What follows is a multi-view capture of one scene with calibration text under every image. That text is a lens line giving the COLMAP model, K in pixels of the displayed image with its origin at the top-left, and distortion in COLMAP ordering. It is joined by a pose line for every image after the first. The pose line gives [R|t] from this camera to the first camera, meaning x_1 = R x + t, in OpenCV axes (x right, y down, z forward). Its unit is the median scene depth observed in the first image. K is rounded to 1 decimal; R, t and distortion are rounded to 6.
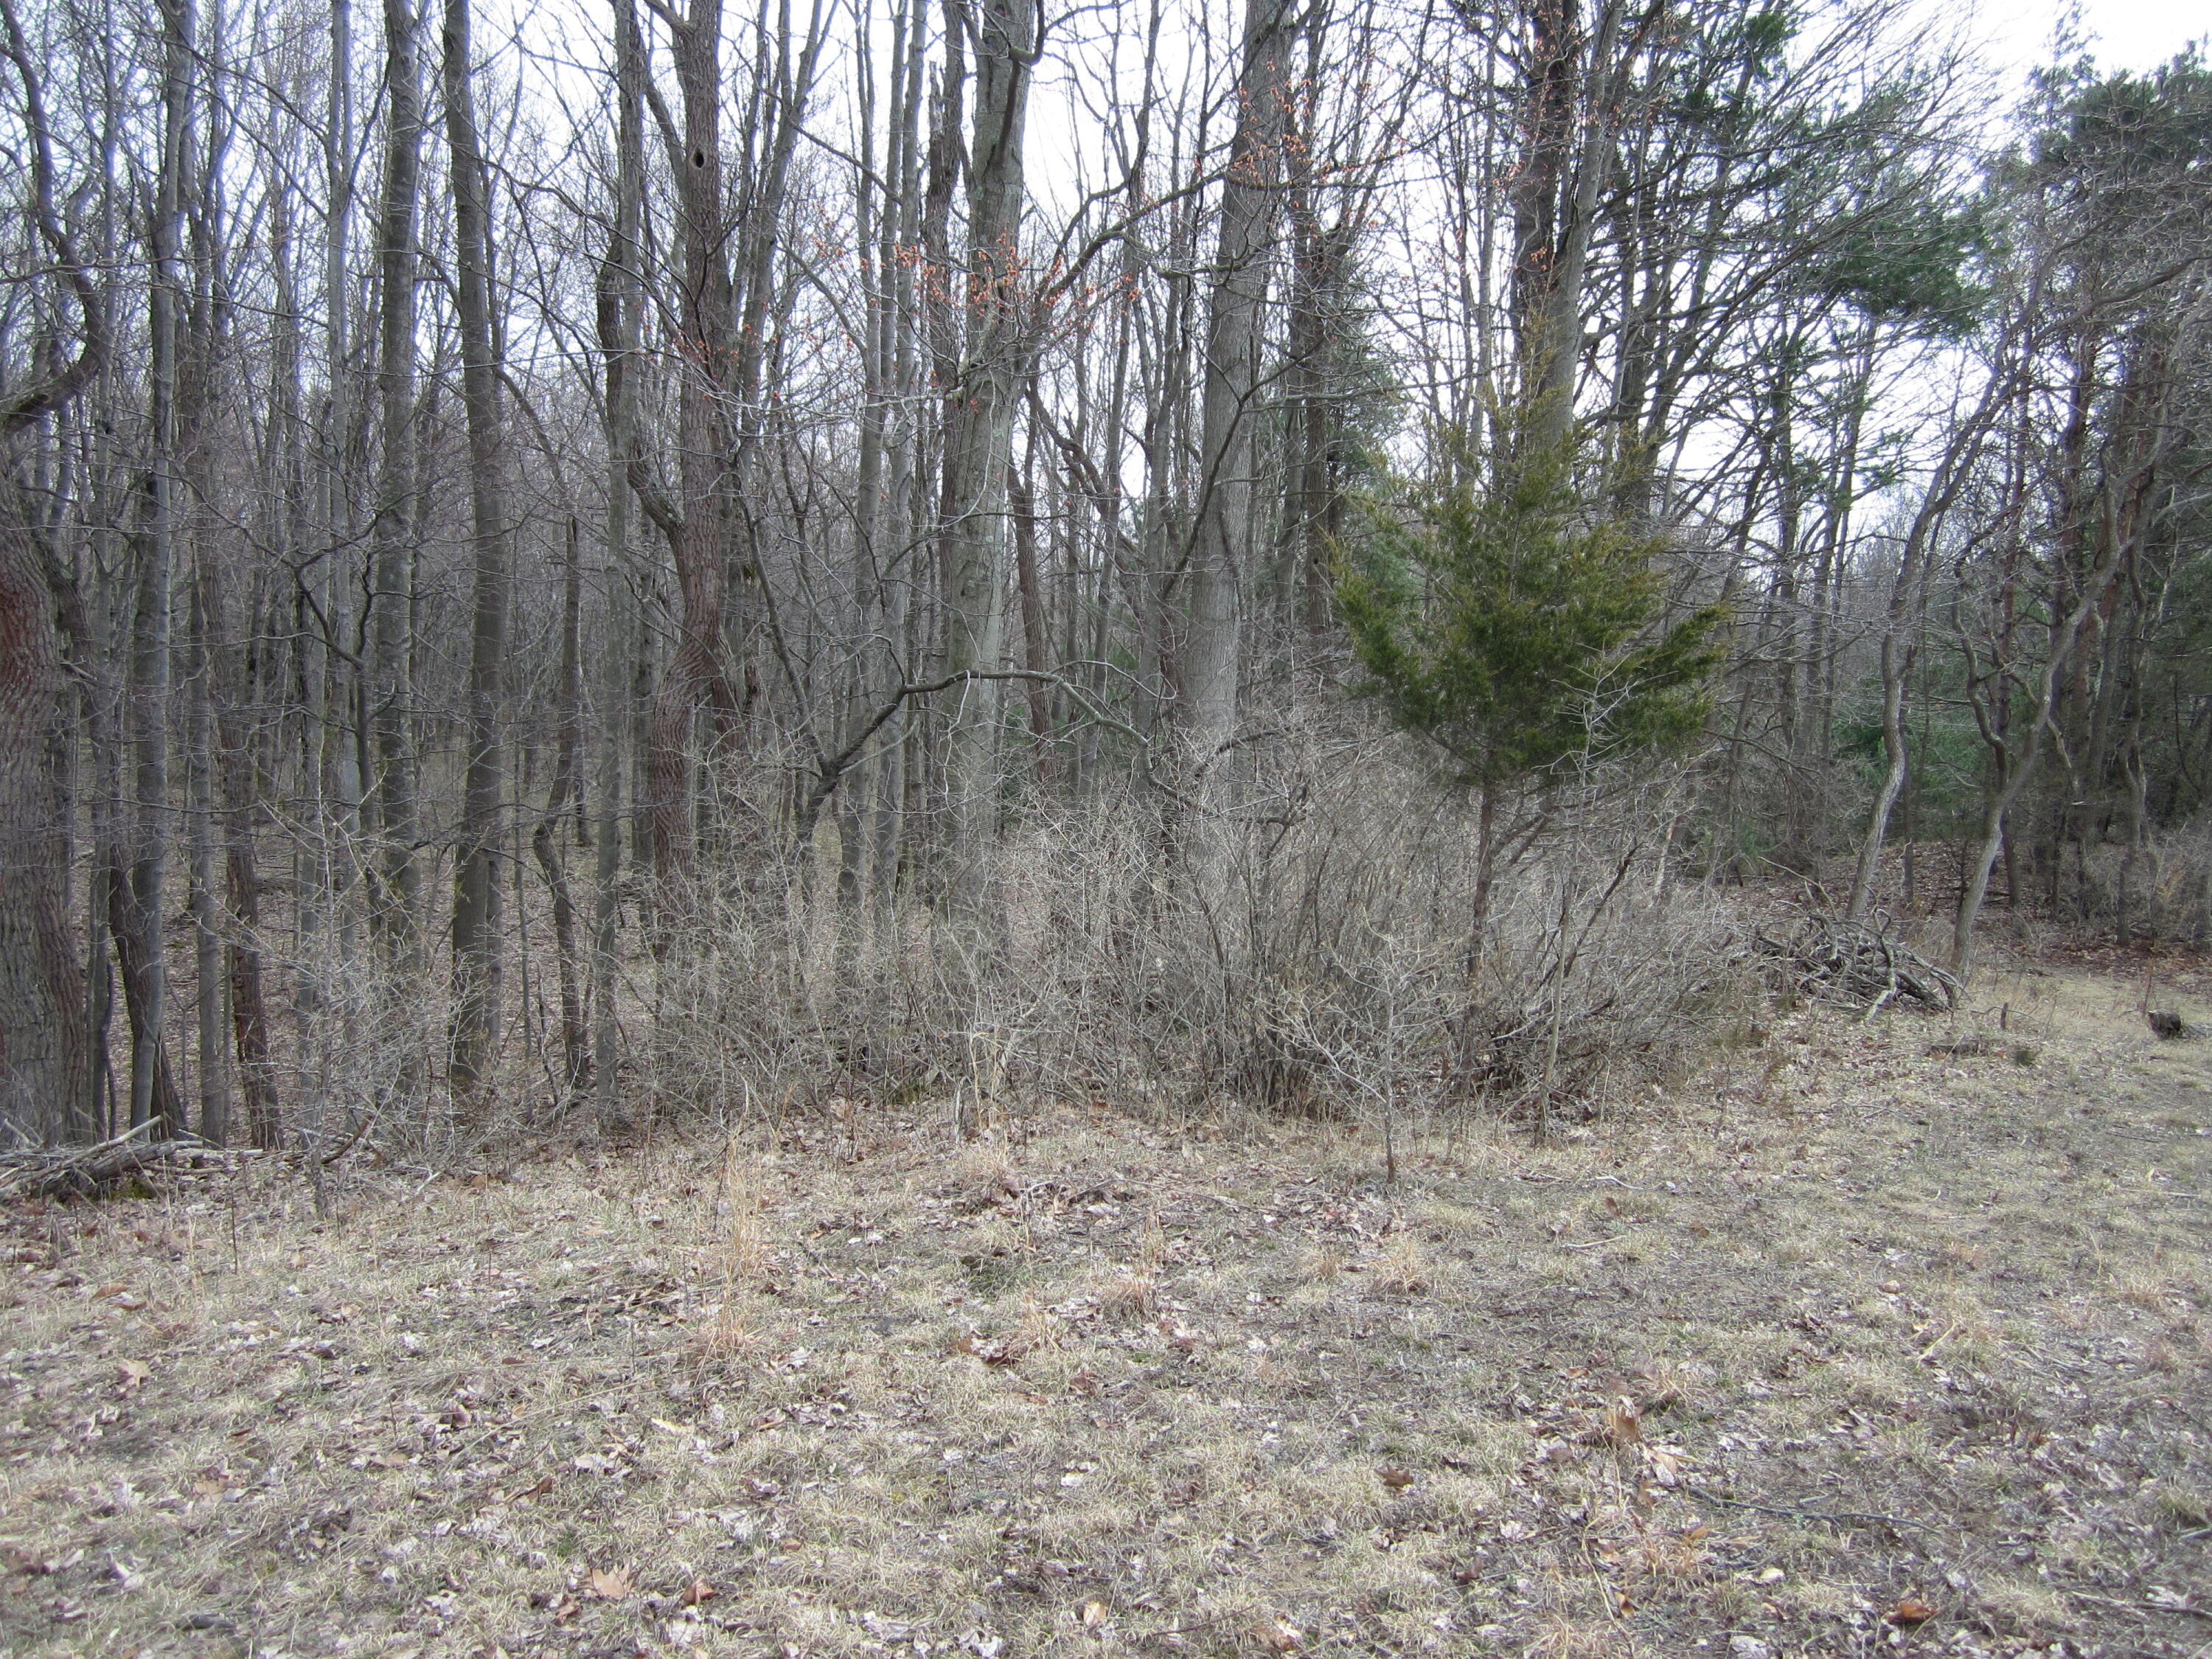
lens RADIAL K [[1816.9, 0, 1111.2], [0, 1816.9, 832.7], [0, 0, 1]] dist [-0.058613, 0.030456]
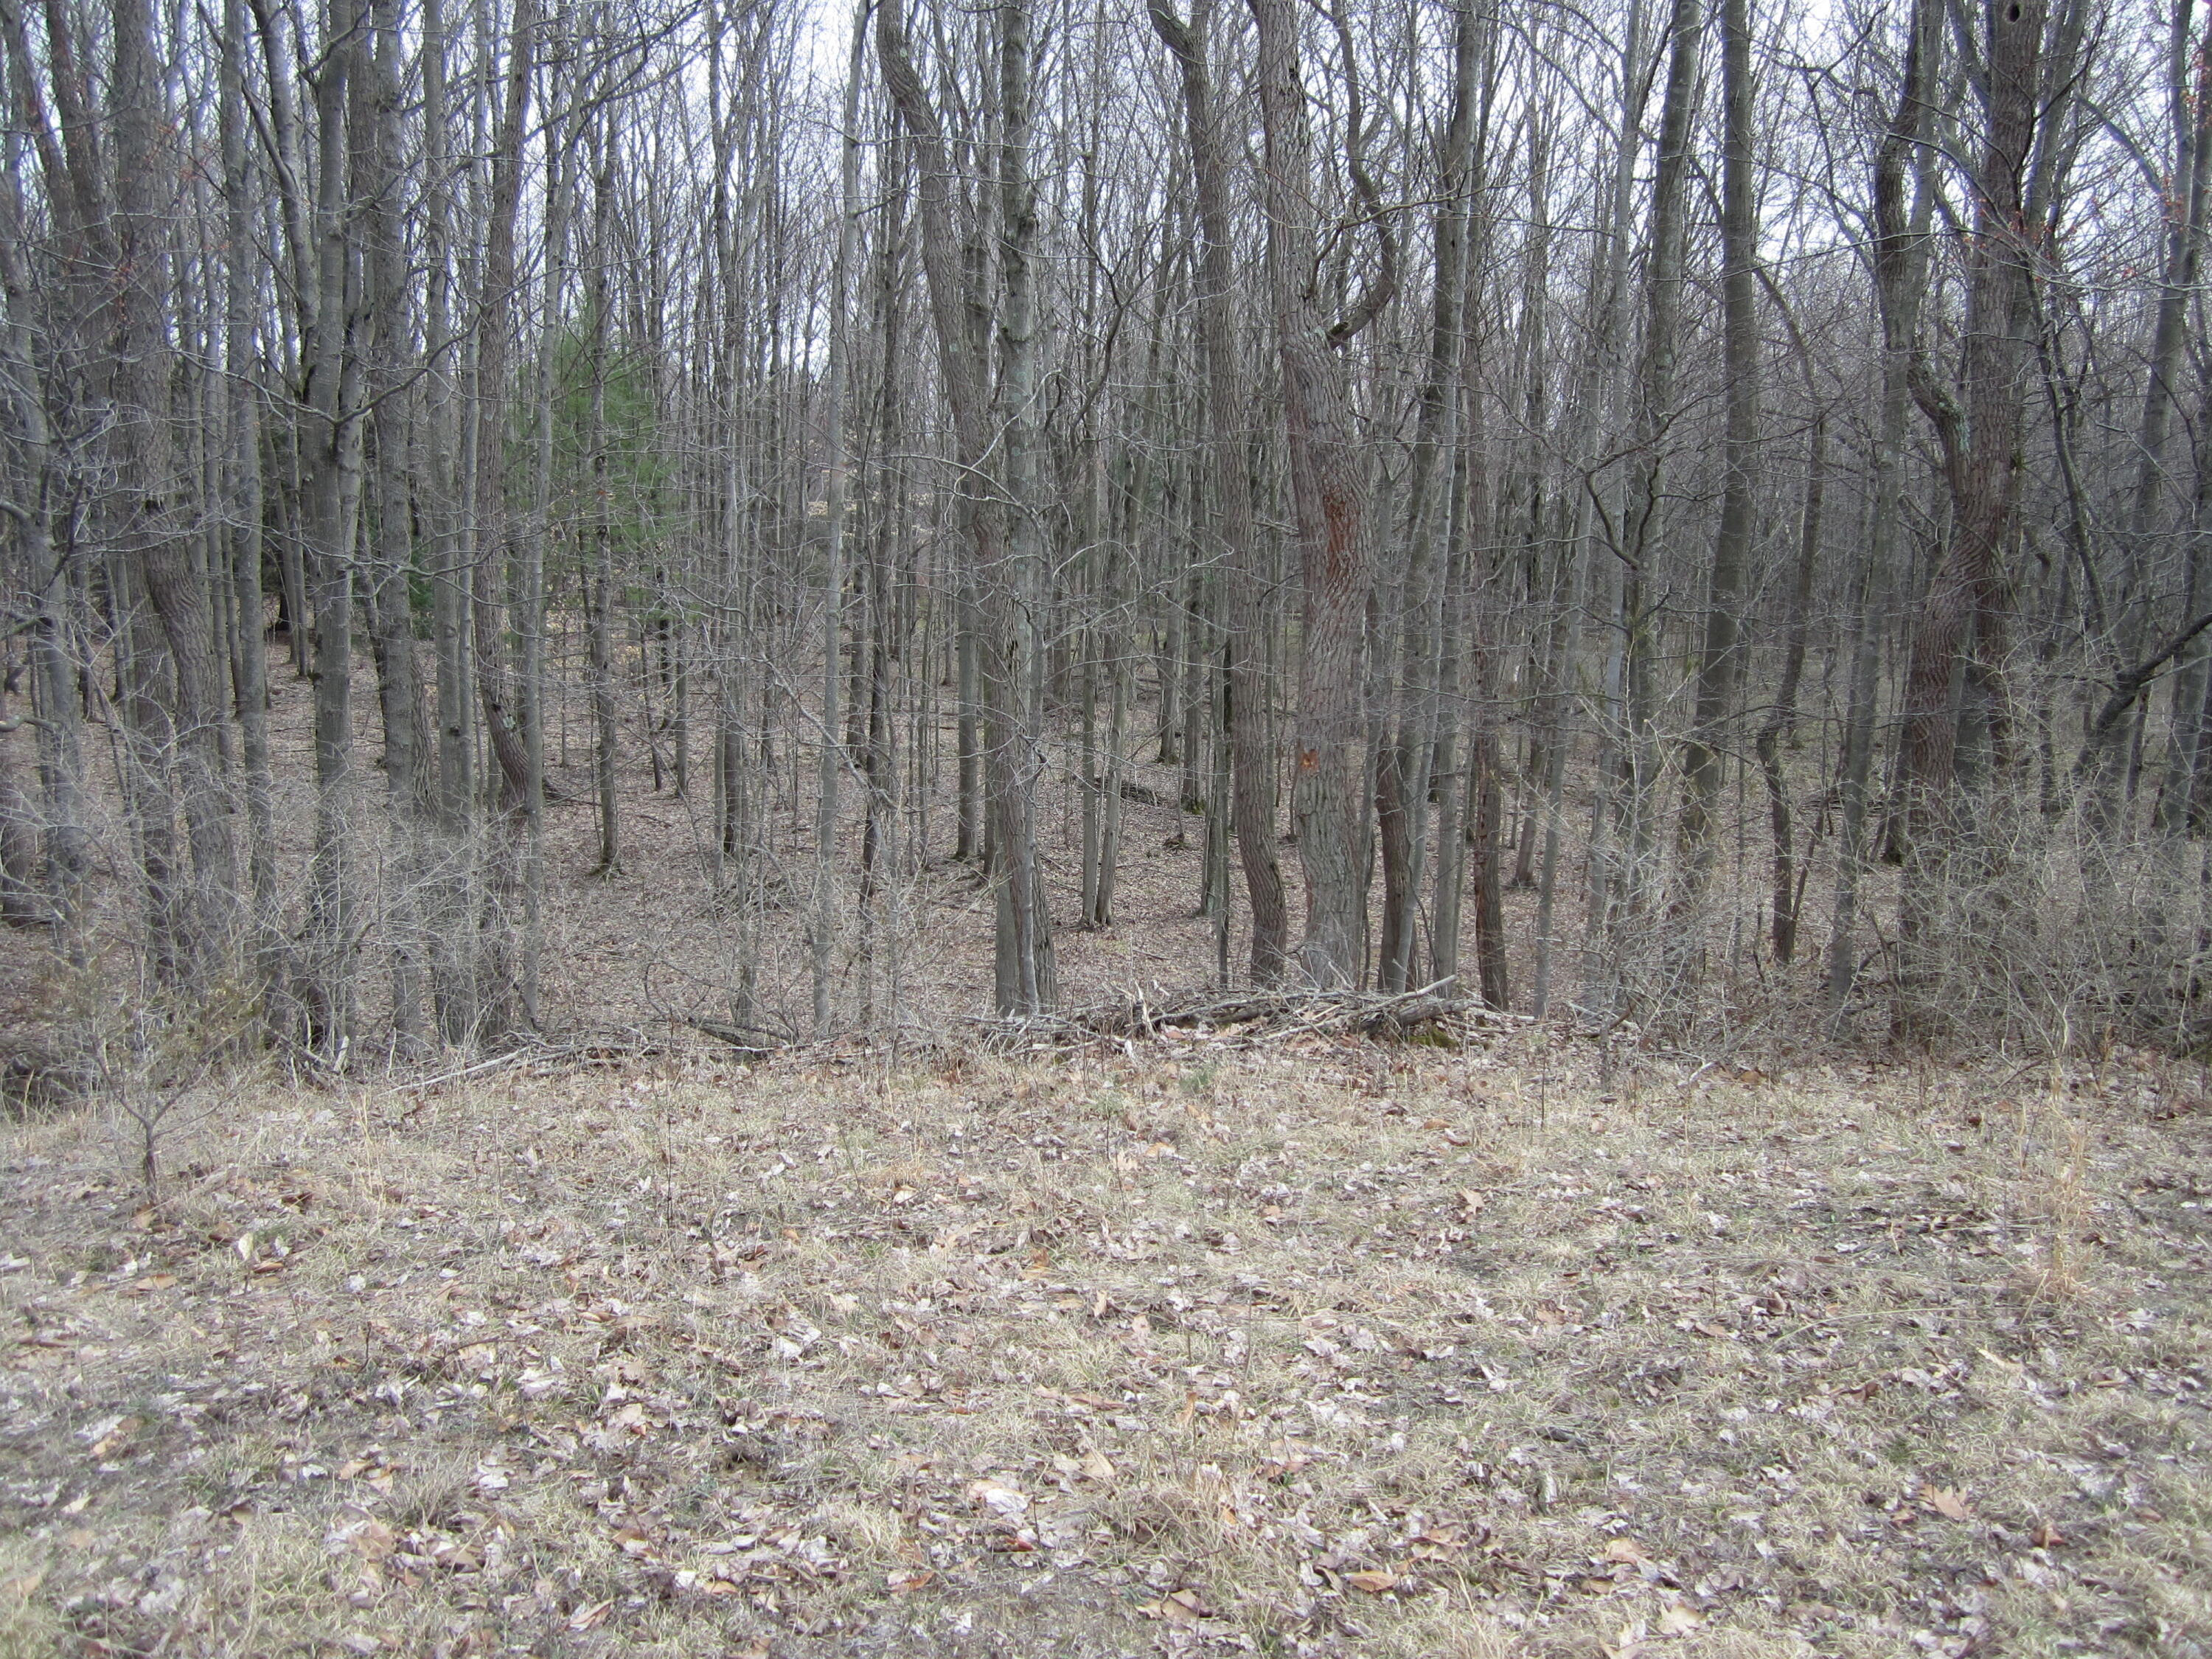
lens RADIAL K [[1816.9, 0, 1111.2], [0, 1816.9, 832.7], [0, 0, 1]] dist [-0.058613, 0.030456]
pose [[0.801742, 0.079400, -0.592373, -0.079317], [-0.045943, 0.996391, 0.071372, -0.000974], [0.595902, -0.030006, 0.802497, -0.051766]]
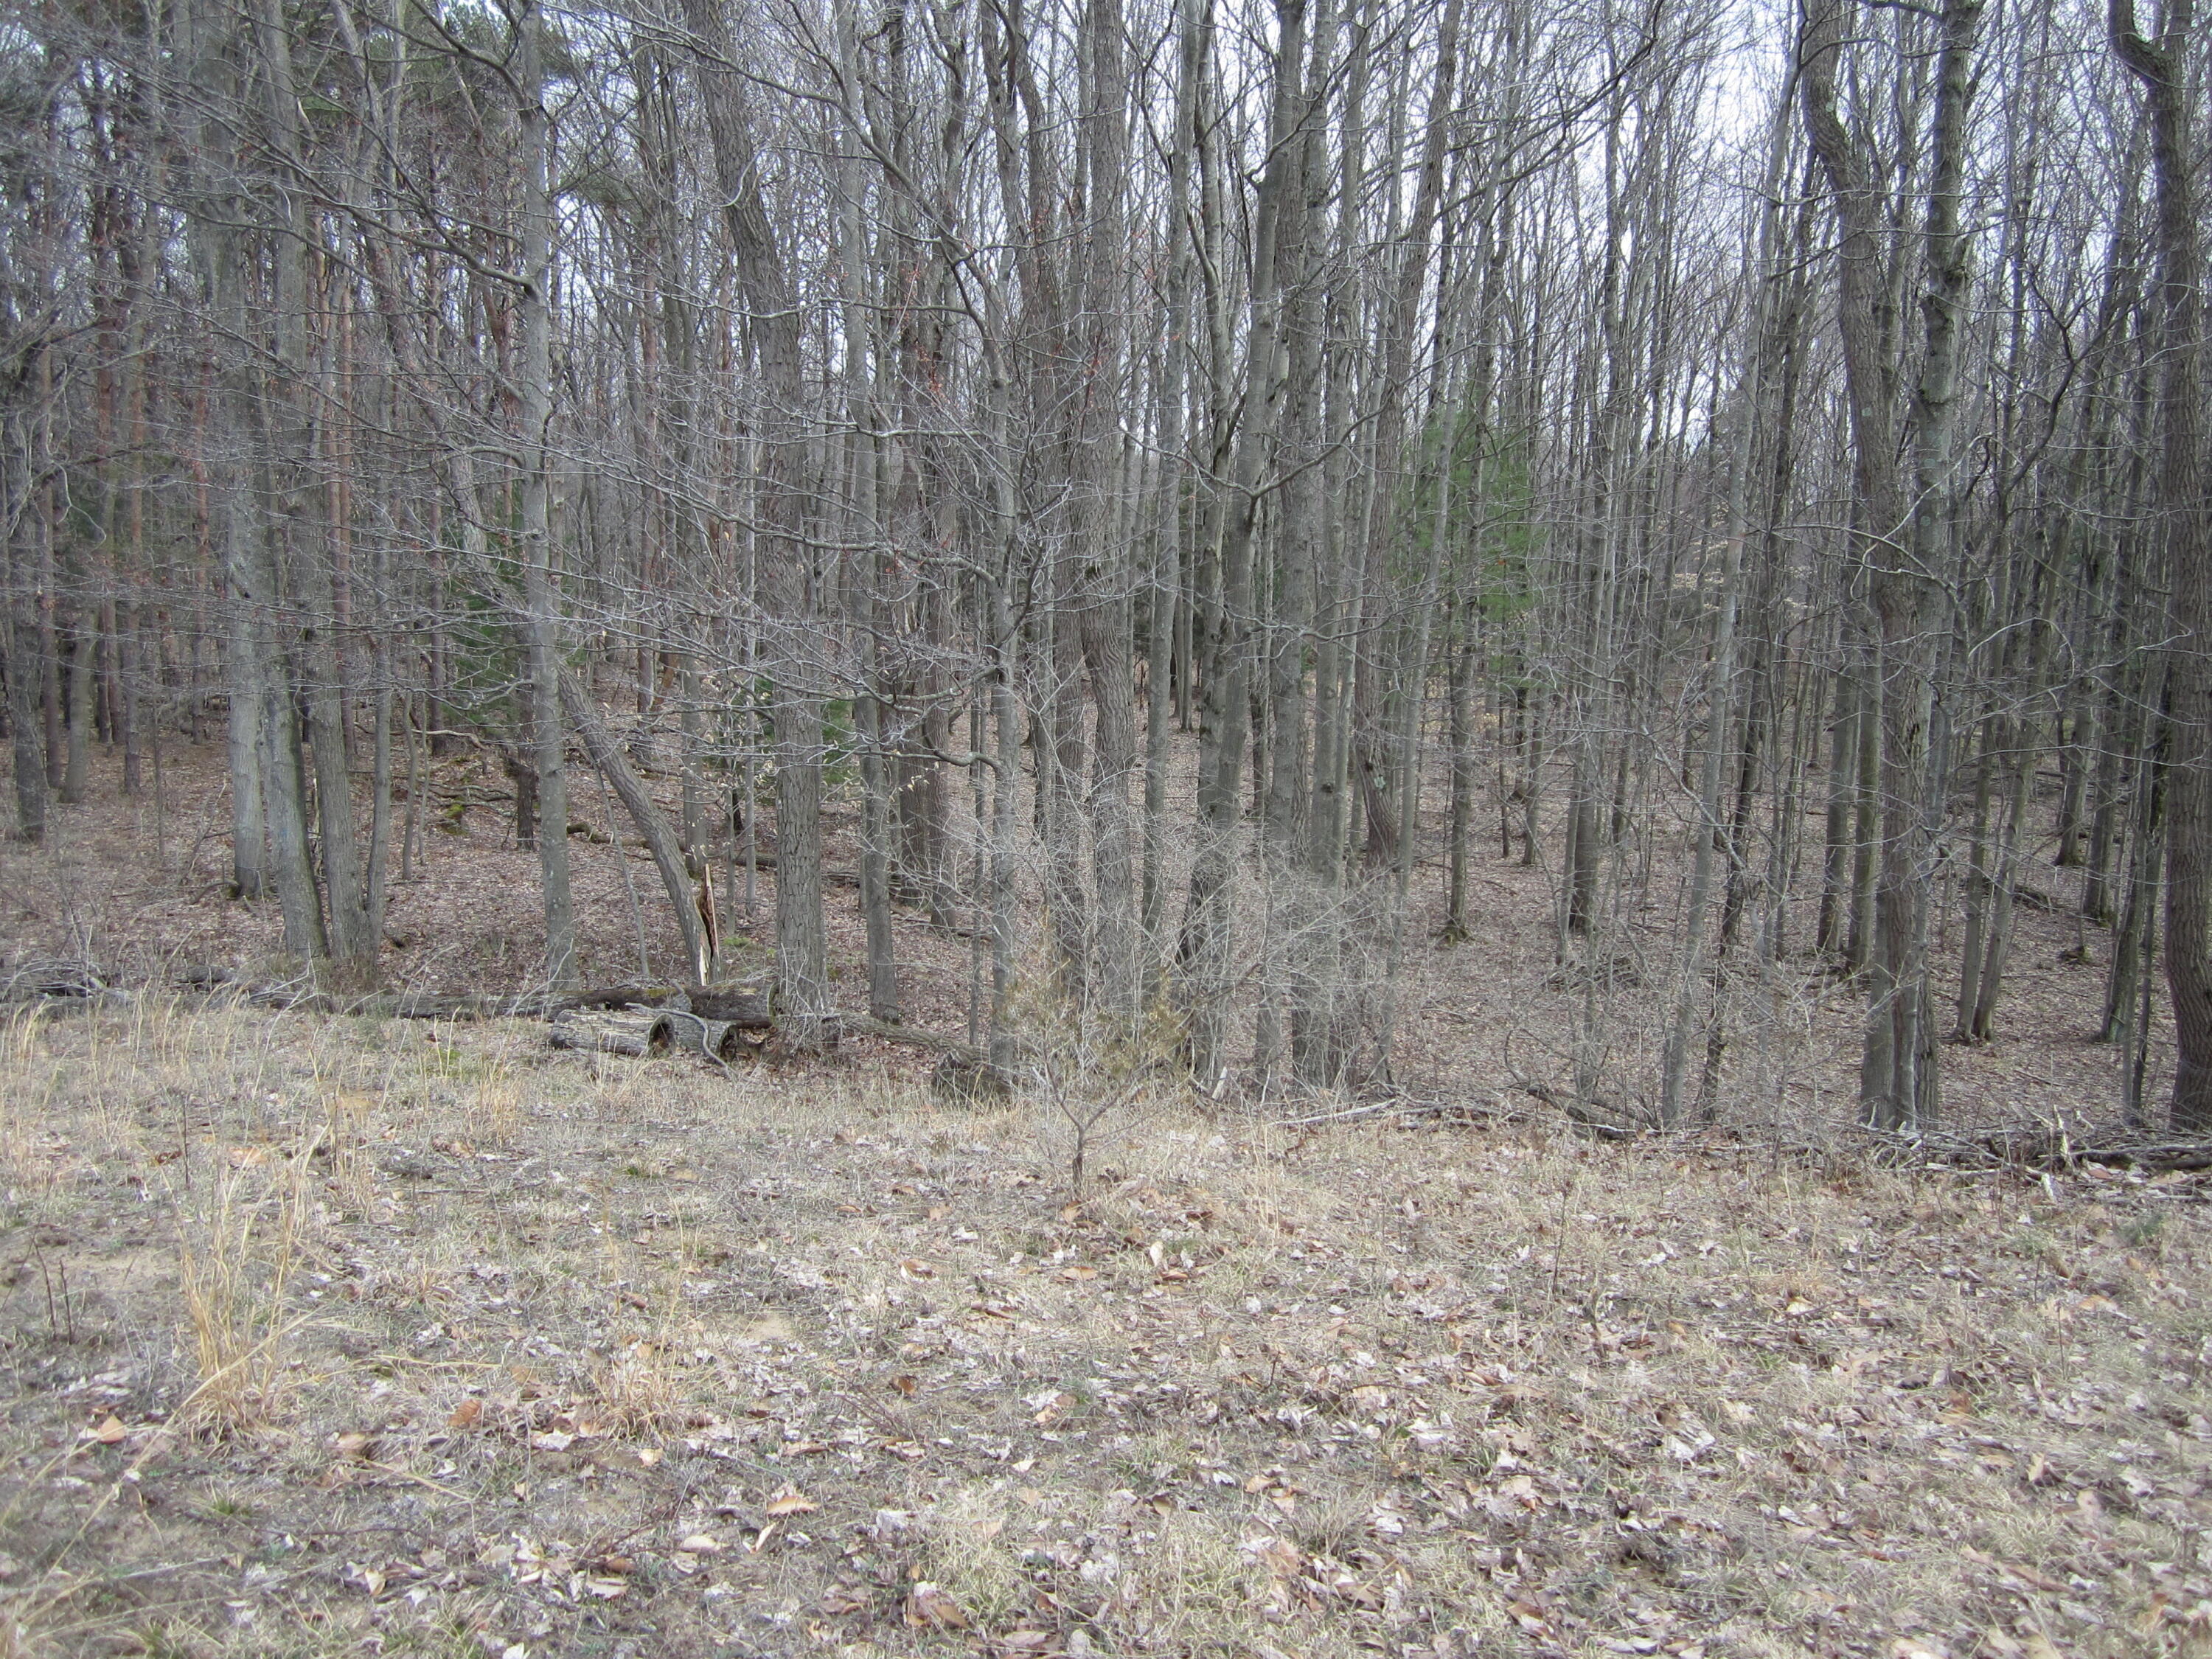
lens RADIAL K [[1816.9, 0, 1111.2], [0, 1816.9, 832.7], [0, 0, 1]] dist [-0.058613, 0.030456]
pose [[0.452365, 0.098644, -0.886361, -0.119790], [-0.089850, 0.993848, 0.064750, 0.003940], [0.887295, 0.050349, 0.458445, -0.088953]]
